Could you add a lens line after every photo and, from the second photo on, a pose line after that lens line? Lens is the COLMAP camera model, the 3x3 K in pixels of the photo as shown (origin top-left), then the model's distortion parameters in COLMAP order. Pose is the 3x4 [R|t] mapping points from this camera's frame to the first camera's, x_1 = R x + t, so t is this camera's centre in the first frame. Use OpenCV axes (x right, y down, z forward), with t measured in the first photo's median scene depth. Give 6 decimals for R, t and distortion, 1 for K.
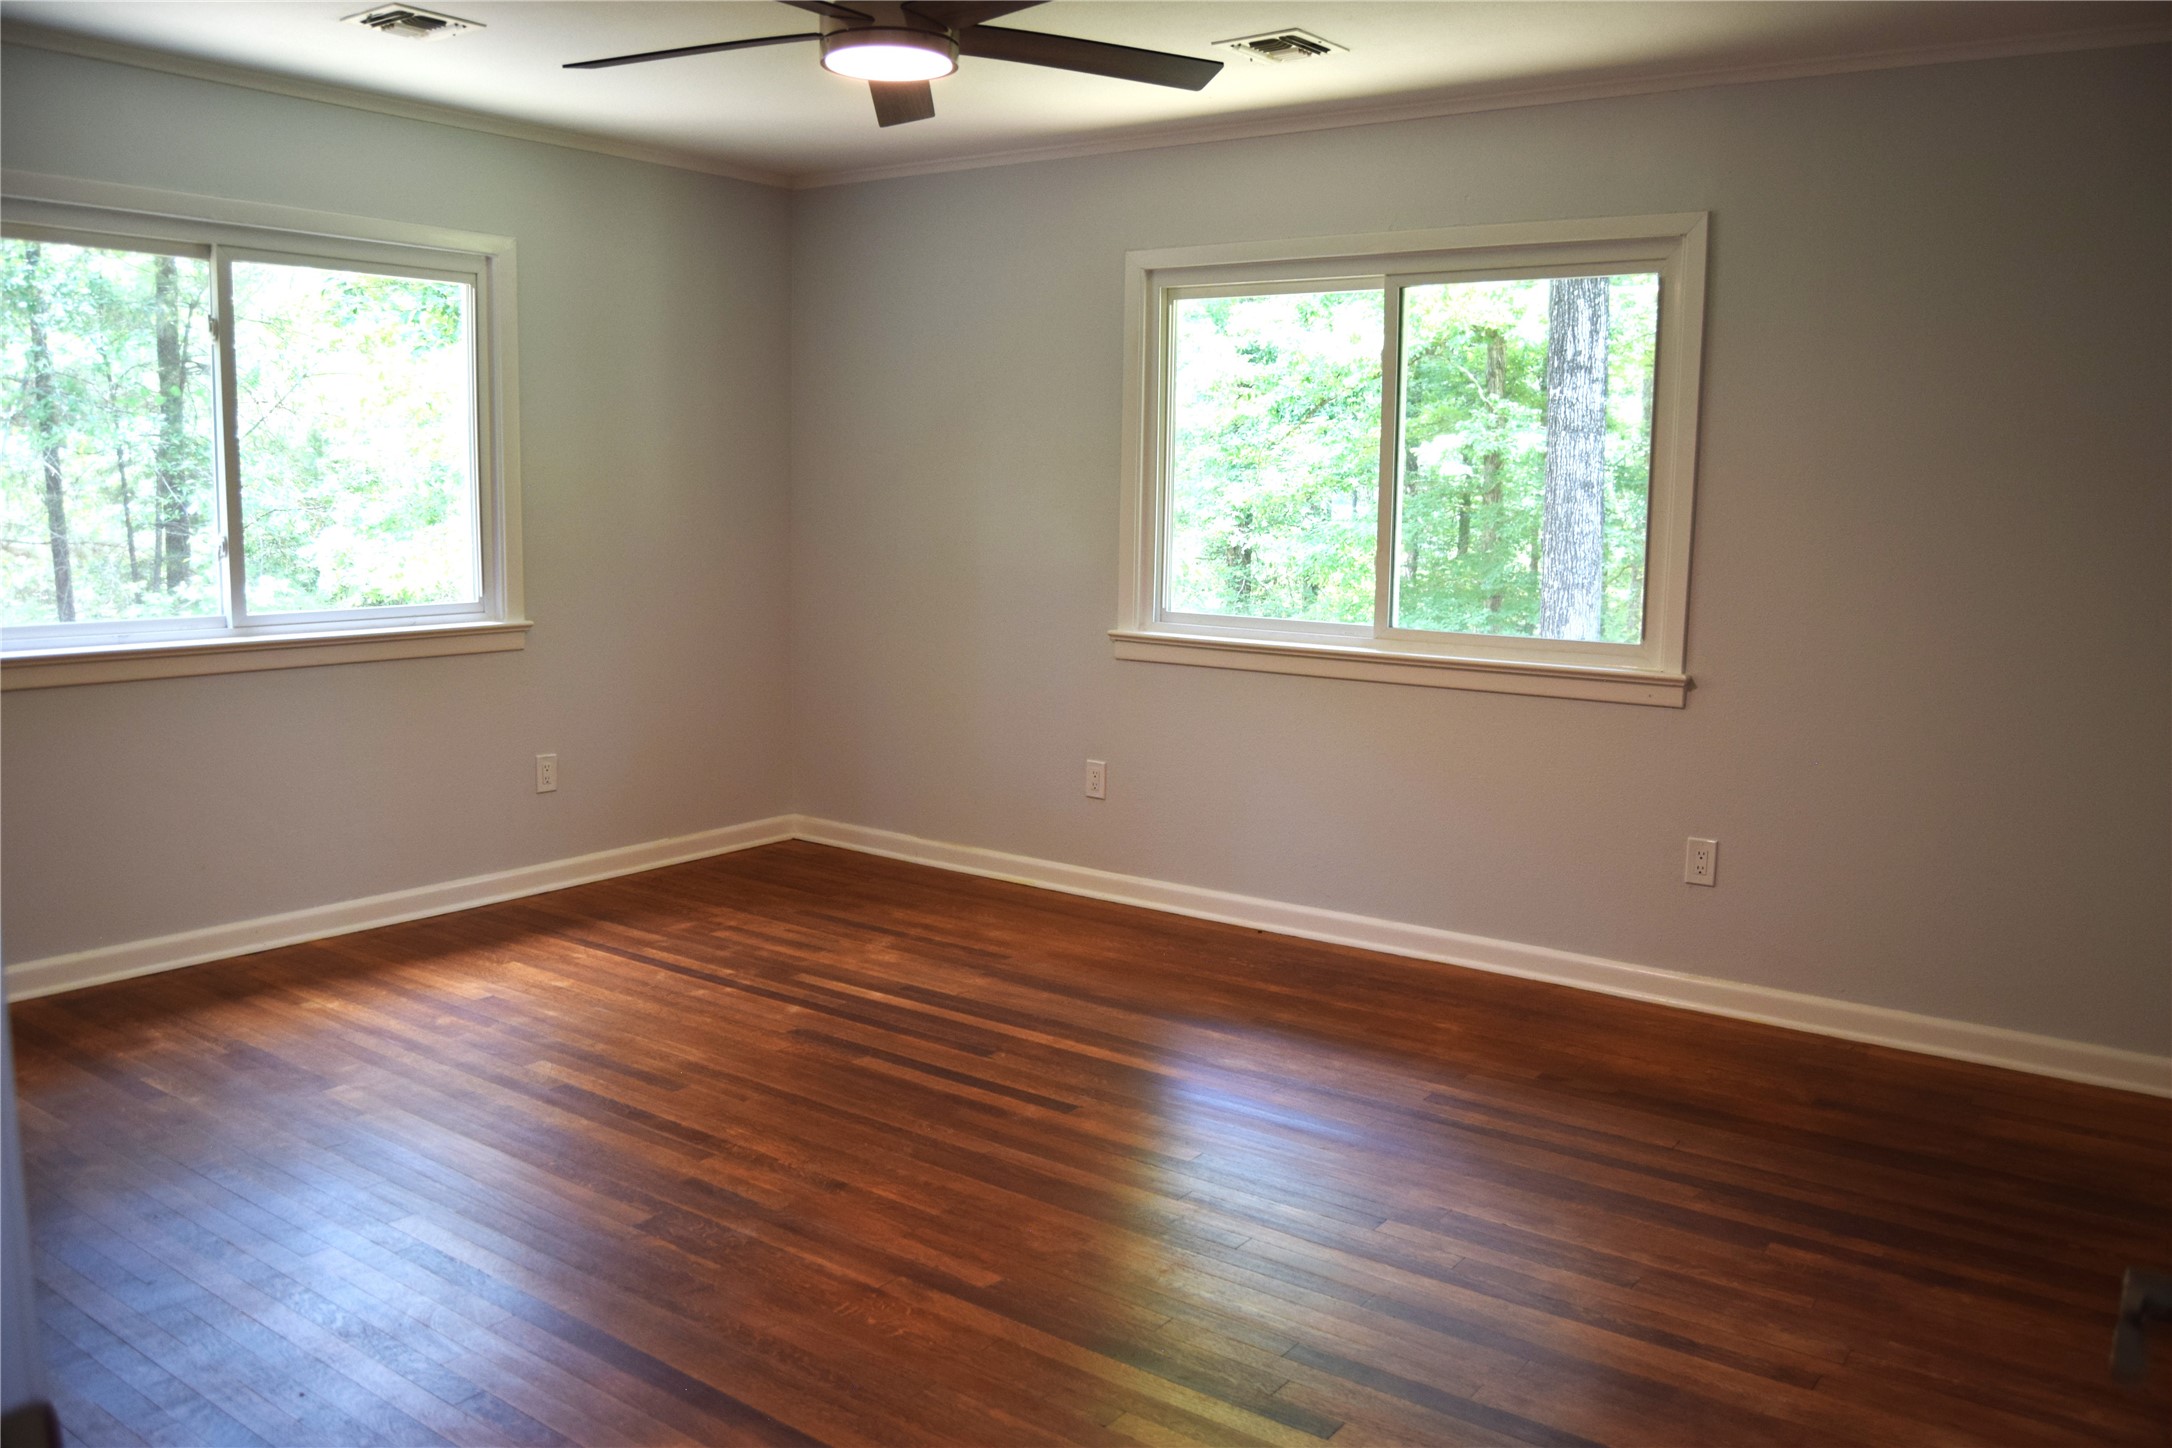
lens RADIAL K [[1709.2, 0, 1069.4], [0, 1709.2, 741.9], [0, 0, 1]] dist [-0.092565, 0.036158]
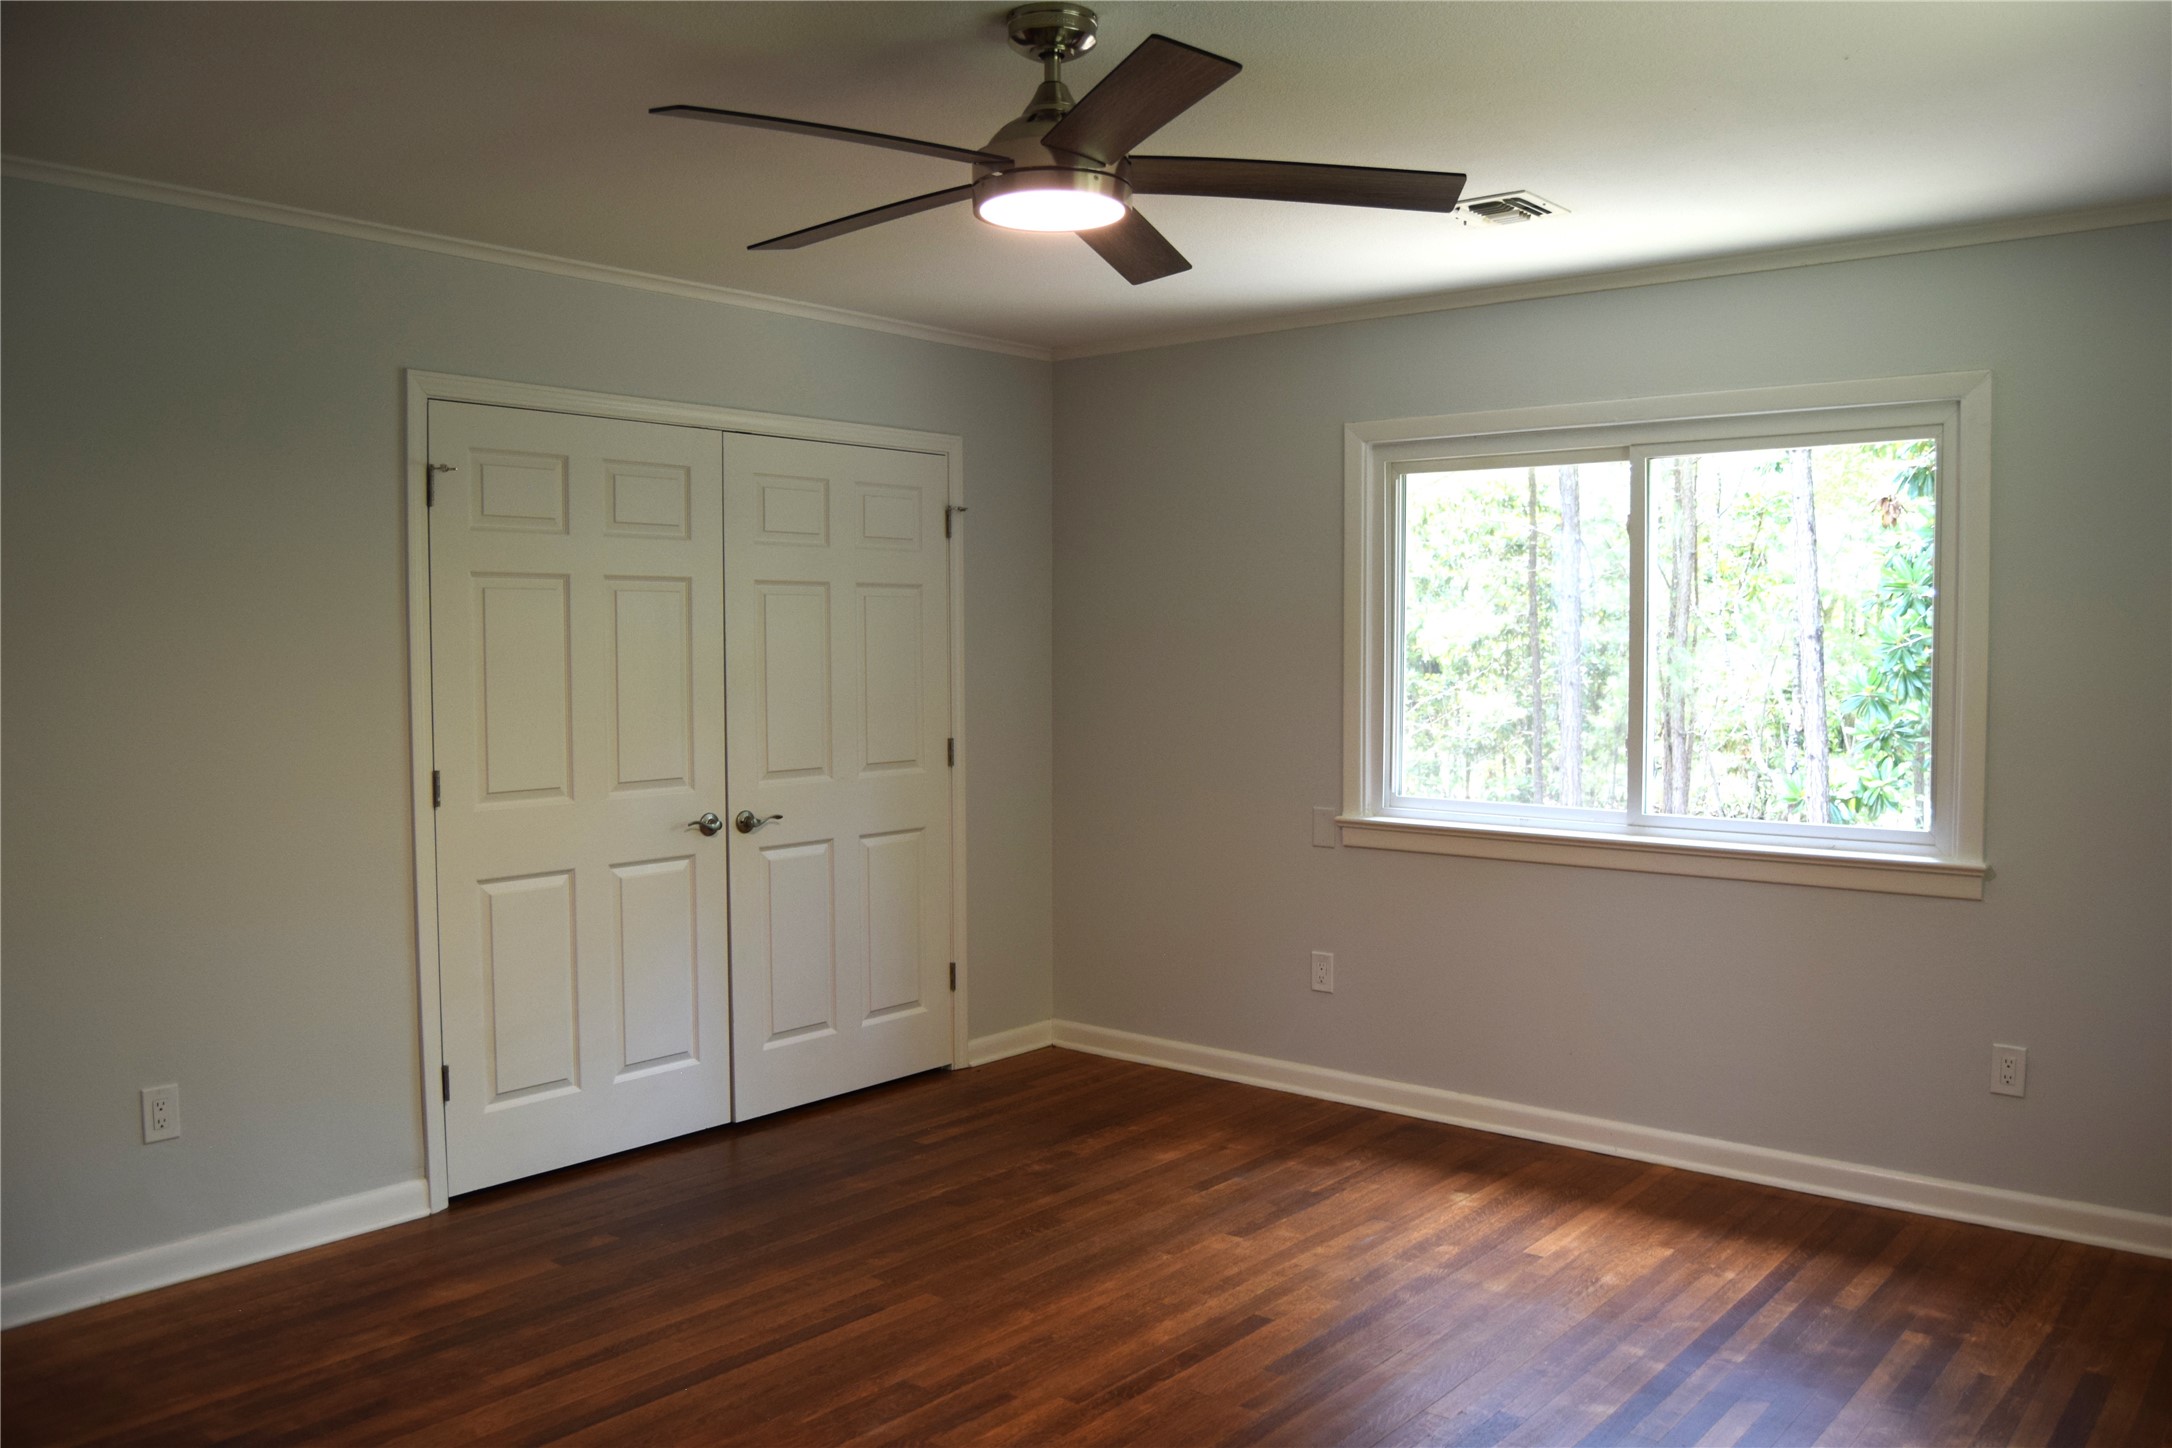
lens RADIAL K [[1709.2, 0, 1088.5], [0, 1709.2, 731.6], [0, 0, 1]] dist [-0.092565, 0.036158]
pose [[-0.058261, 0.036626, -0.997629, 0.496620], [-0.143345, 0.988664, 0.044669, -0.116856], [0.987956, 0.145607, -0.052350, 0.697525]]
